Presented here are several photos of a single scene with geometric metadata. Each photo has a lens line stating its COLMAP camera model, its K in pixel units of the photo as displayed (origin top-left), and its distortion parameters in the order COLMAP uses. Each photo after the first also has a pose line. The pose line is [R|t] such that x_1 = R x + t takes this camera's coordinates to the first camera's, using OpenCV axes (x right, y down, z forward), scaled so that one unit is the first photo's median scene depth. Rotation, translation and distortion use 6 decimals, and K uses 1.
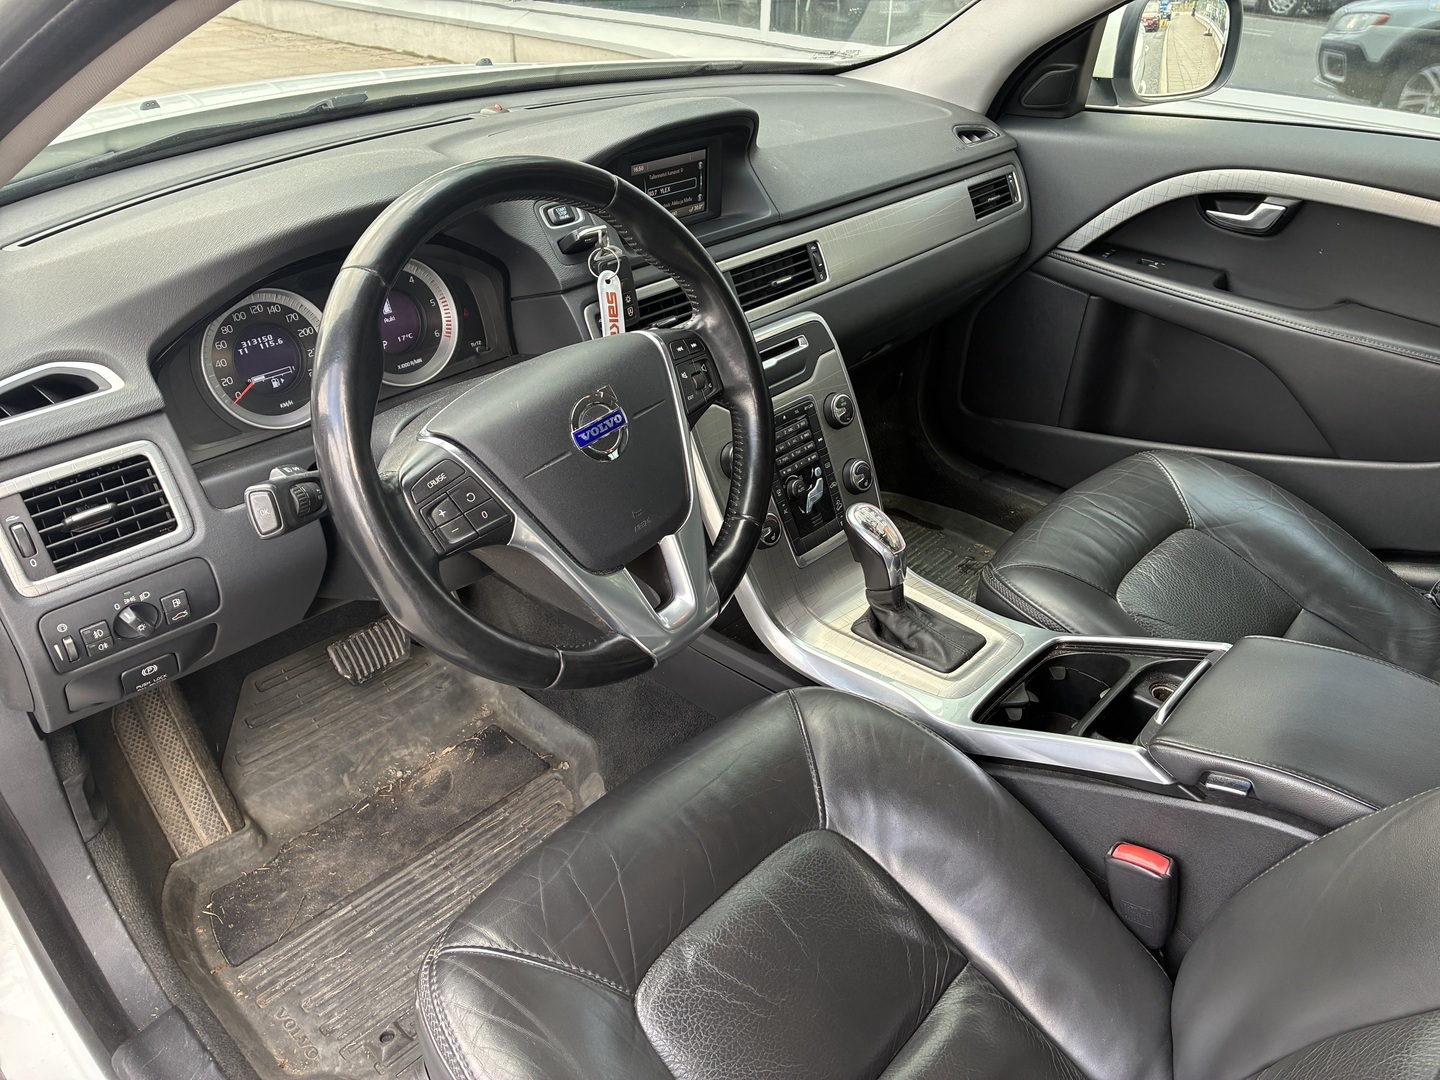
lens RADIAL K [[1076.3, 0, 720.5], [0, 1076.3, 535.6], [0, 0, 1]] dist [0.003656, -0.001301]
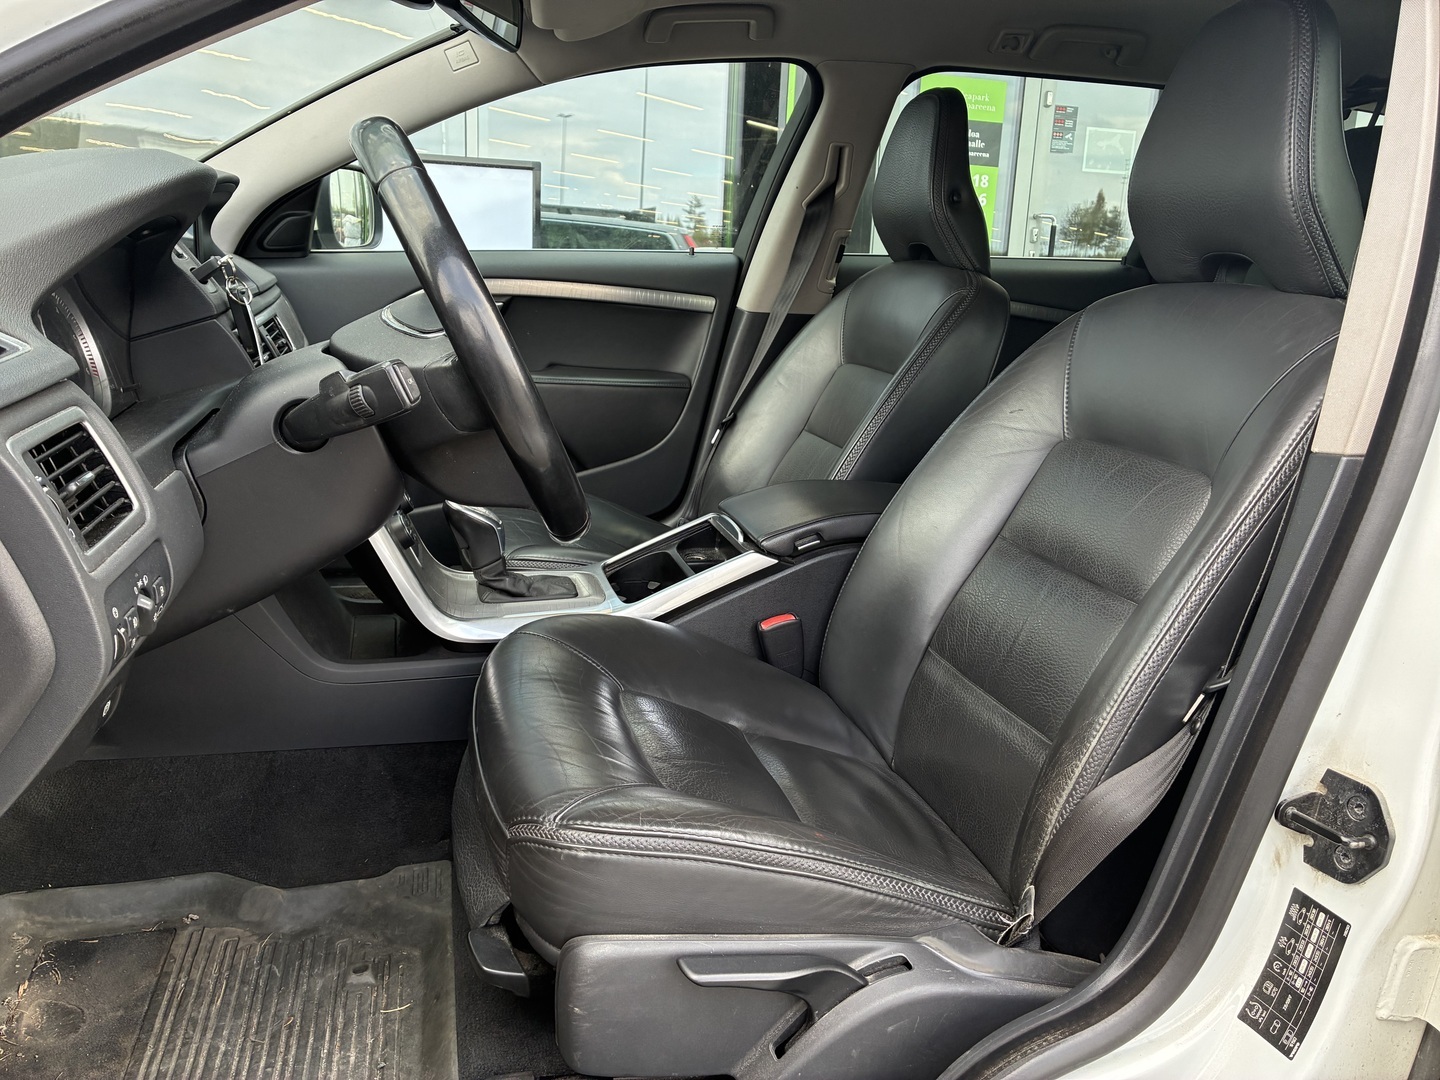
lens RADIAL K [[1076.3, 0, 725.2], [0, 1076.3, 544.6], [0, 0, 1]] dist [0.003656, -0.001301]
pose [[0.528376, -0.212016, 0.822112, -0.937784], [0.399693, 0.916419, -0.020548, 0.218220], [-0.749042, 0.339449, 0.568955, 0.175387]]
